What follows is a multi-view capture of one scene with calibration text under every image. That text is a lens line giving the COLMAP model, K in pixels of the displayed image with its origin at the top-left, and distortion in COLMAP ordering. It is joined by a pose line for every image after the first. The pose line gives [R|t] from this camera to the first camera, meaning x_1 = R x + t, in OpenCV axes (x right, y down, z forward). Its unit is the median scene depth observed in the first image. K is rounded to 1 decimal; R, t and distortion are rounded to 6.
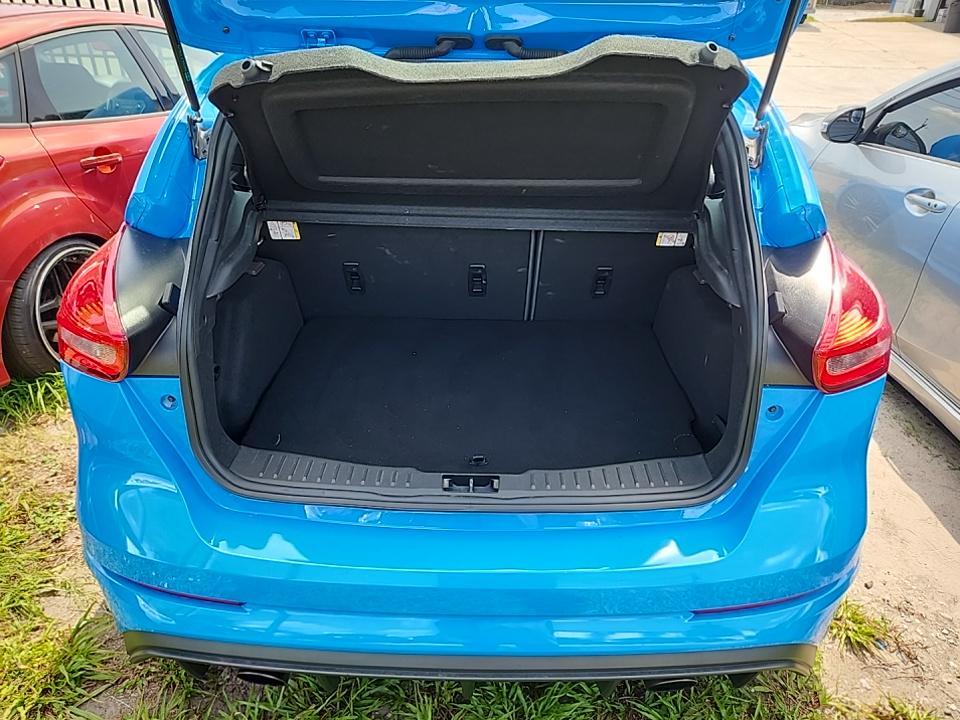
lens RADIAL K [[647.8, 0, 479.1], [0, 647.8, 363.6], [0, 0, 1]] dist [0.043327, -0.031145]
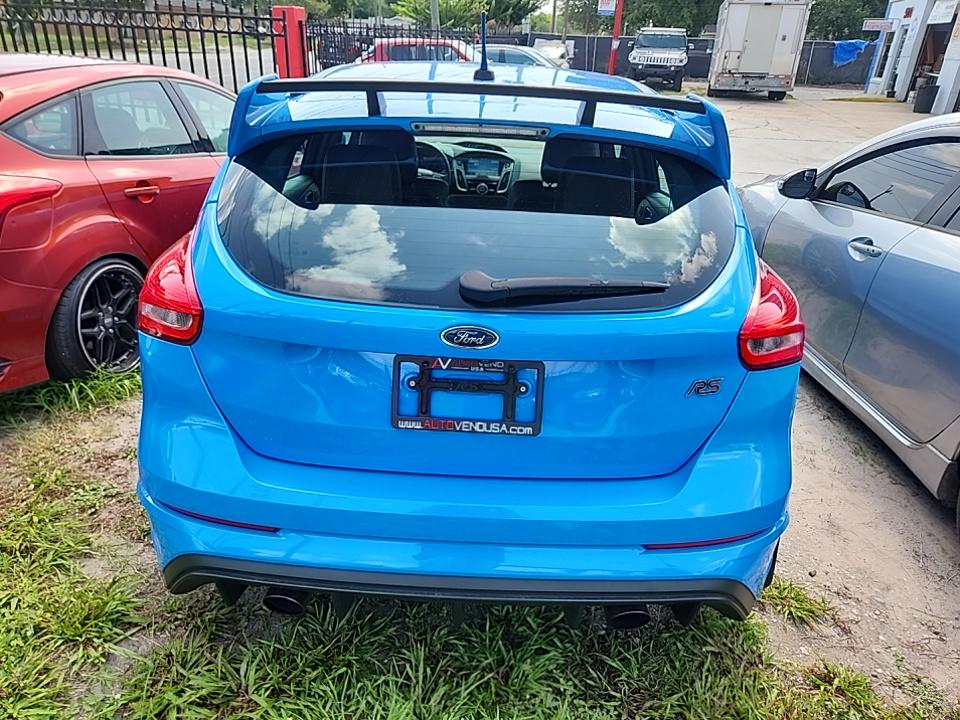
lens RADIAL K [[647.8, 0, 479.2], [0, 647.8, 357.2], [0, 0, 1]] dist [0.043327, -0.031145]
pose [[0.999527, 0.027289, 0.014194, -0.003626], [-0.025878, 0.995463, -0.091566, 0.075727], [-0.016628, 0.091156, 0.995698, -0.127760]]
